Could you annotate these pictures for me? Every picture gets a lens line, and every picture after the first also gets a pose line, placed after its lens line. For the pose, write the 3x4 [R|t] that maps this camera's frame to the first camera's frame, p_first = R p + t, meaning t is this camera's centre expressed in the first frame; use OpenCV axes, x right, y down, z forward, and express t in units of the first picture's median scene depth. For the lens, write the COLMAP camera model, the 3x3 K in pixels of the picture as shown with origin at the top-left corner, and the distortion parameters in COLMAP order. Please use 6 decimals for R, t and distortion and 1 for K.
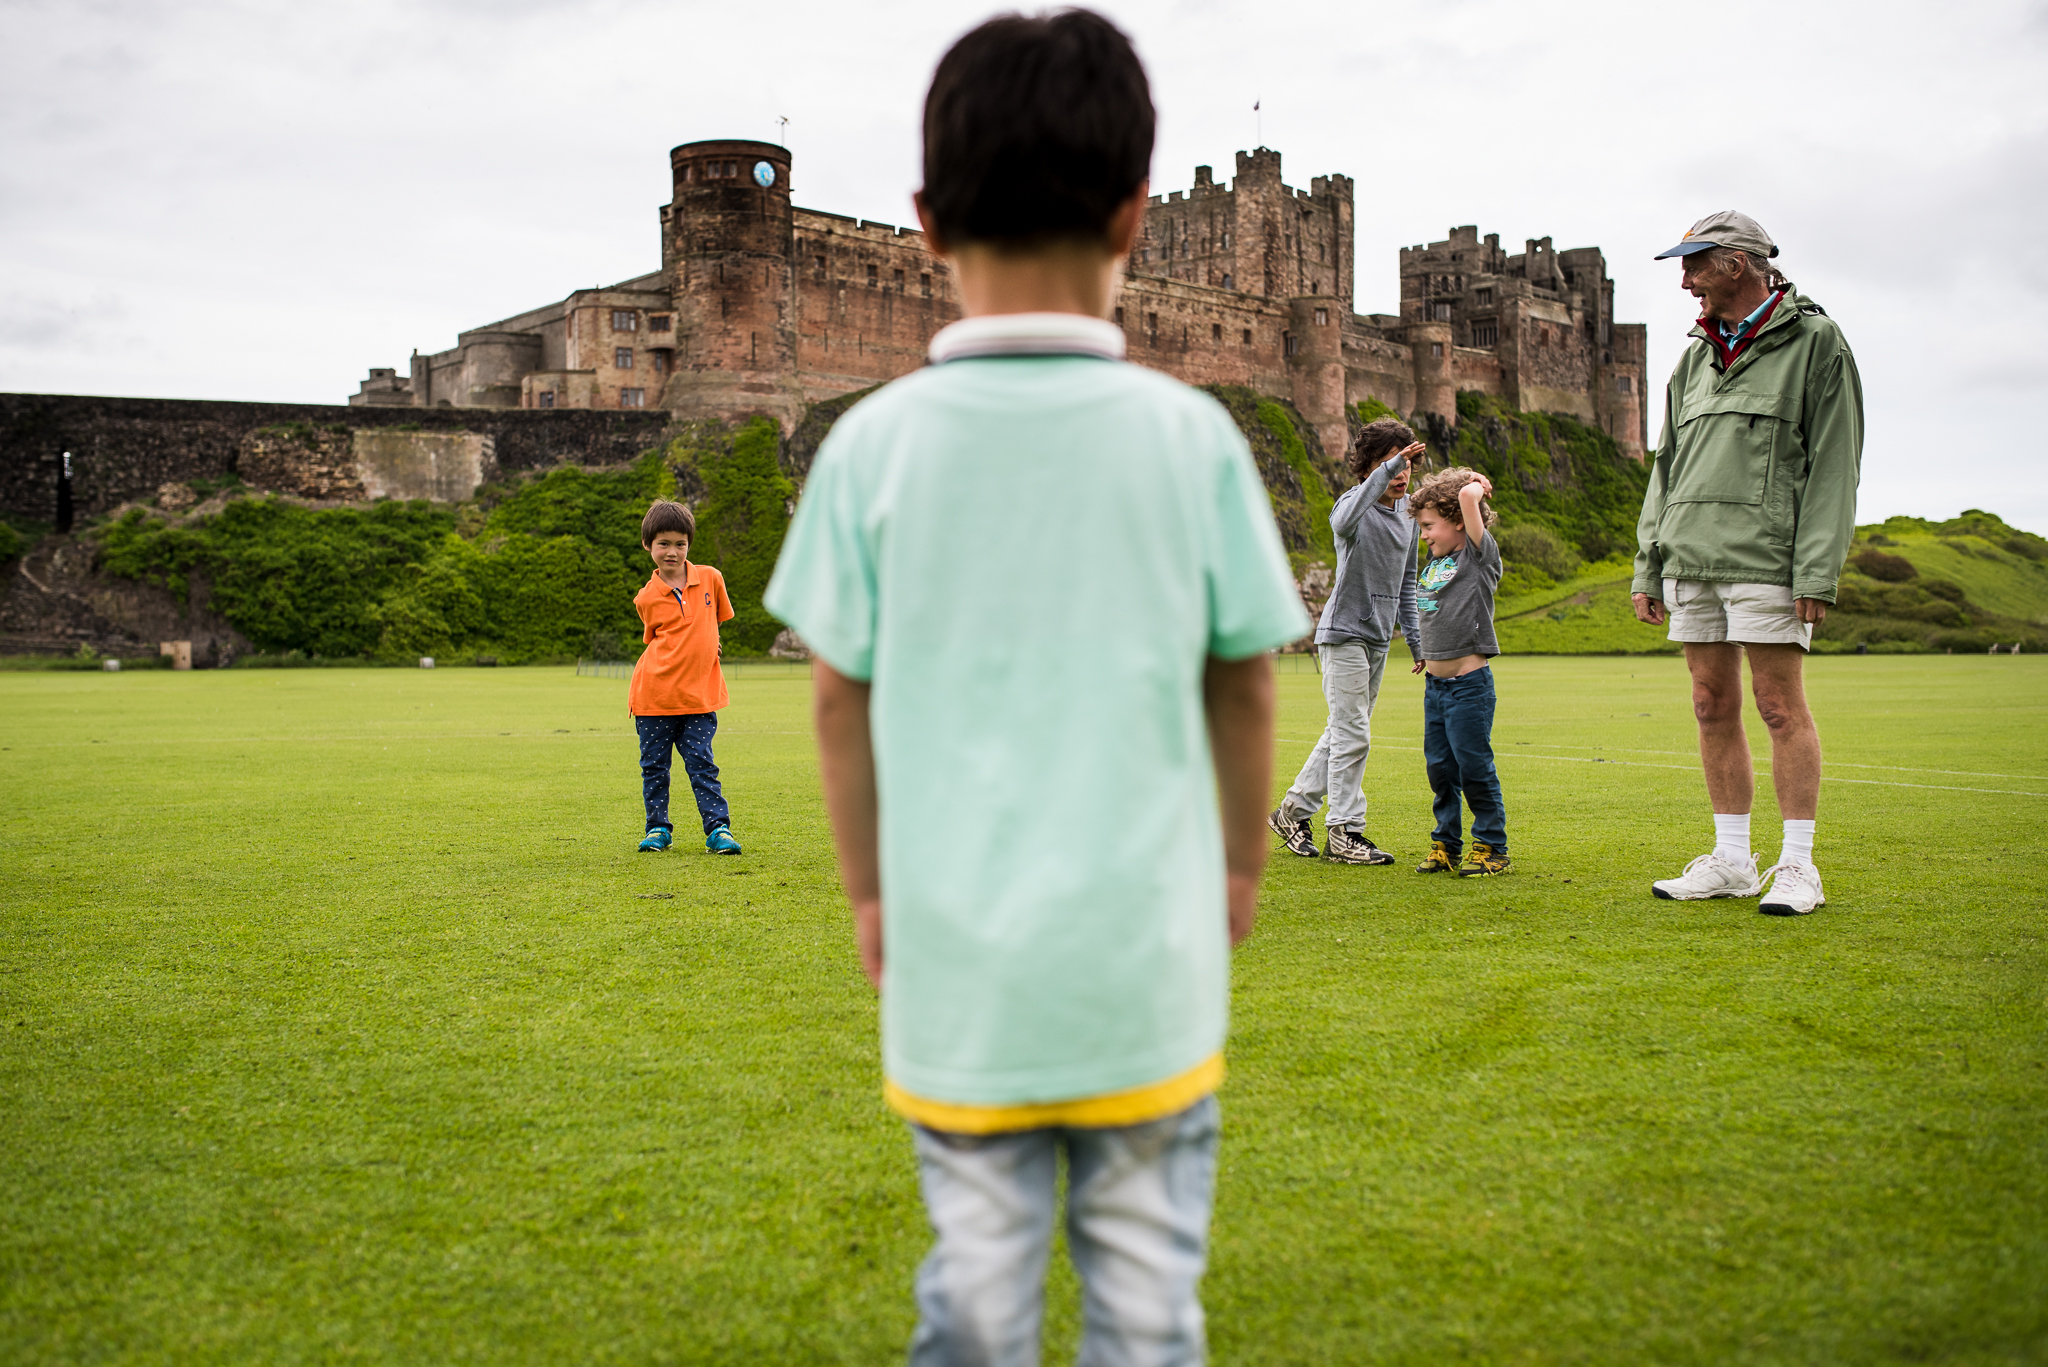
lens RADIAL K [[1998.5, 0, 998.0], [0, 1998.5, 711.5], [0, 0, 1]] dist [-0.050889, 0.005065]
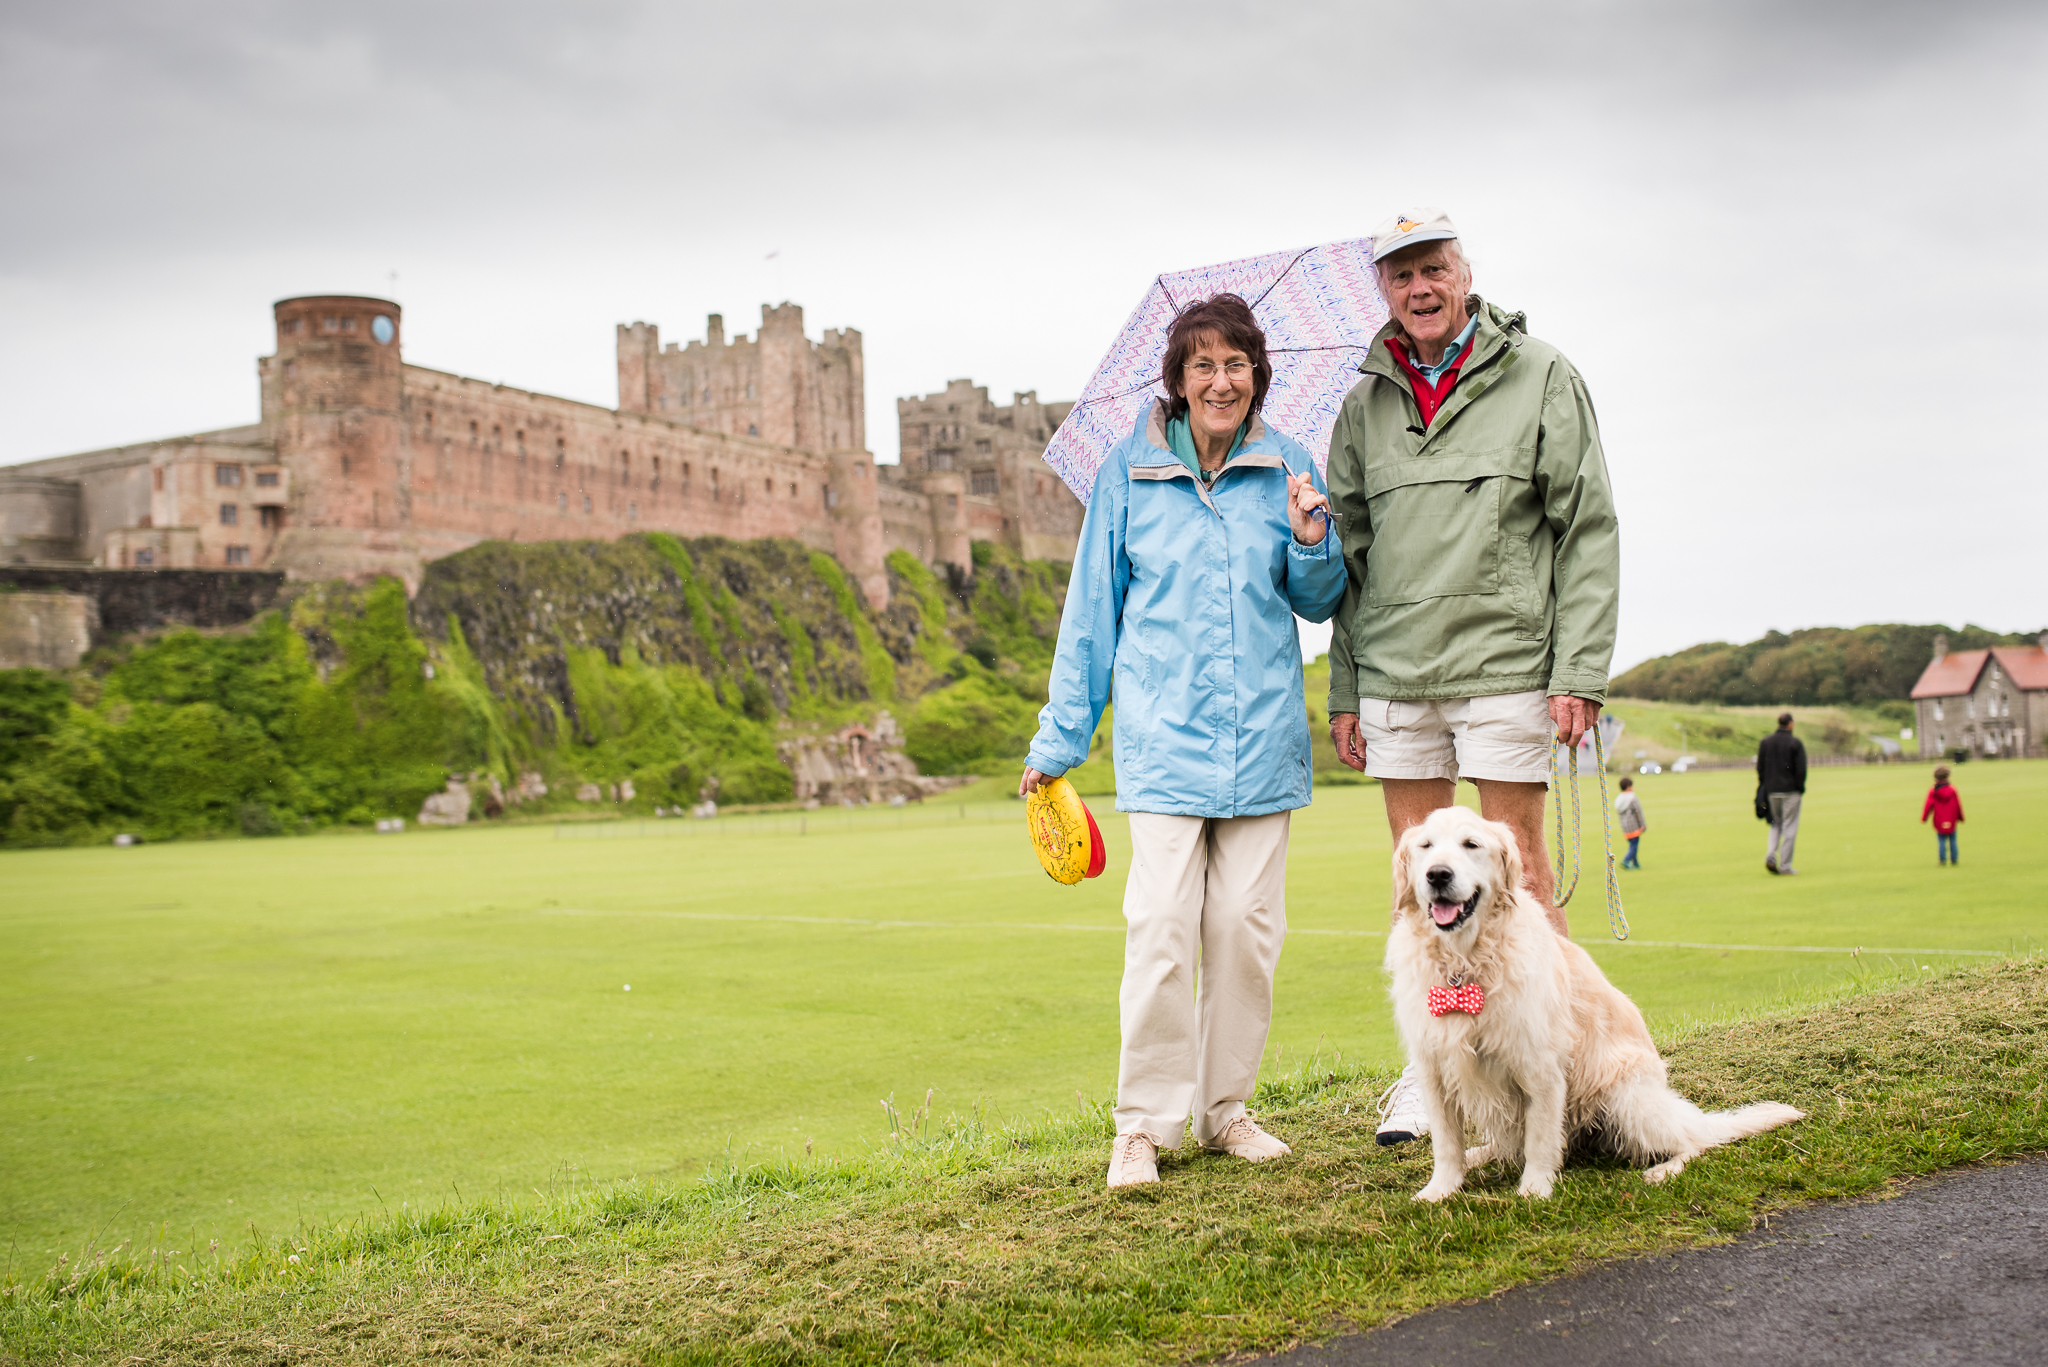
lens RADIAL K [[2275.3, 0, 1101.6], [0, 2275.3, 639.9], [0, 0, 1]] dist [-0.051703, 0.082234]
pose [[0.928992, -0.009173, 0.369986, -0.200793], [0.046345, 0.994707, -0.091706, 0.000145], [-0.367187, 0.102342, 0.924500, -0.143255]]
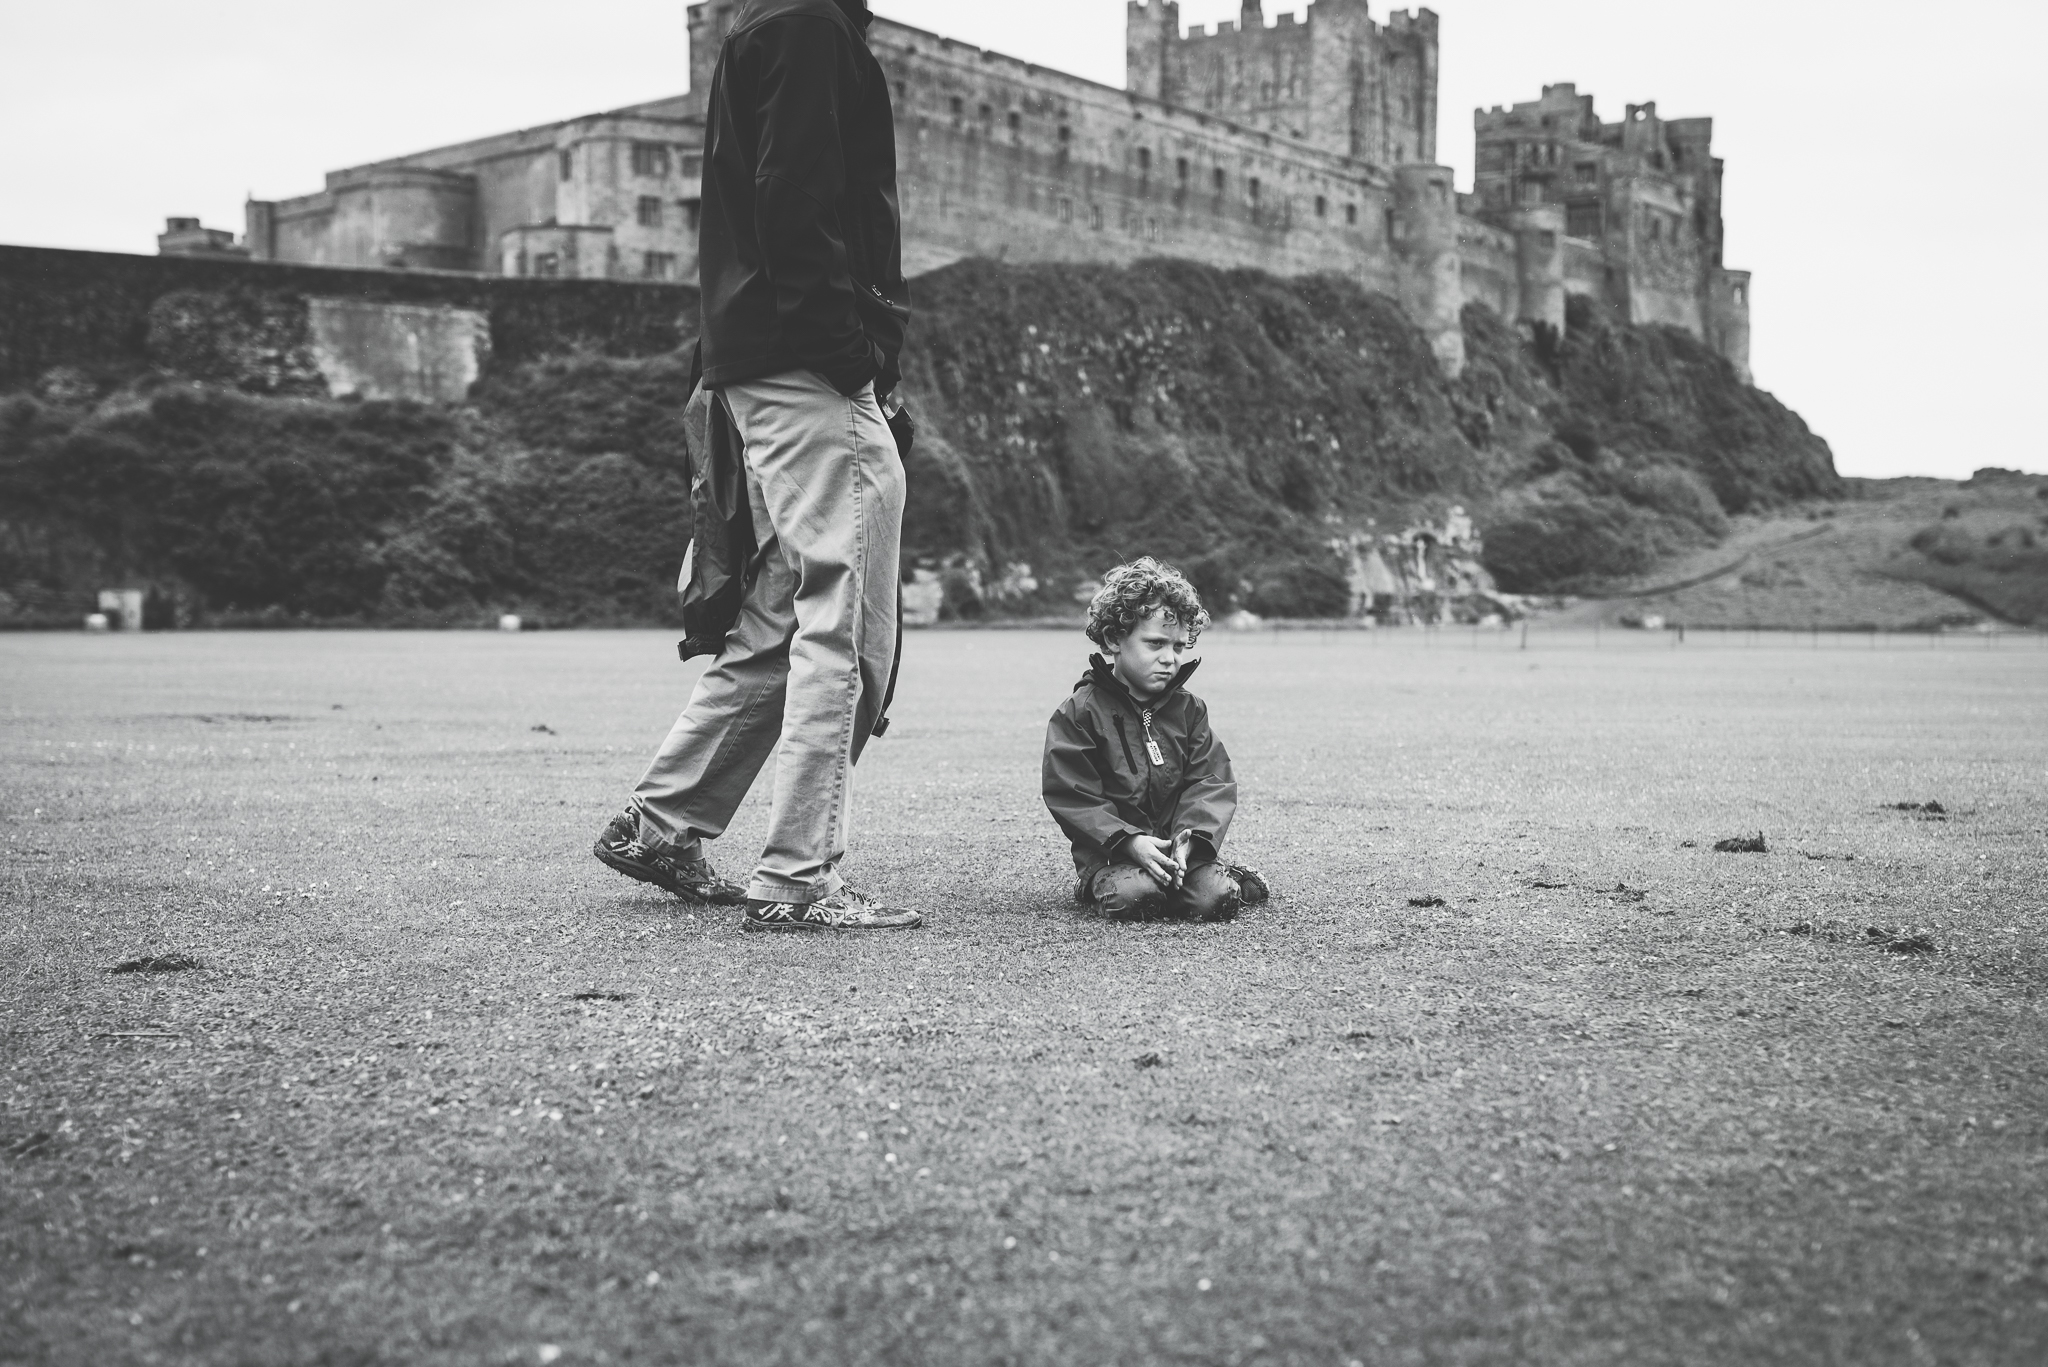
lens RADIAL K [[2524.6, 0, 1025.4], [0, 2524.6, 893.0], [0, 0, 1]] dist [-0.058311, 0.046454]
pose [[0.988574, -0.004702, 0.150665, -0.191414], [-0.007056, 0.996975, 0.077406, 0.000907], [-0.150573, -0.077584, 0.985550, 0.044353]]
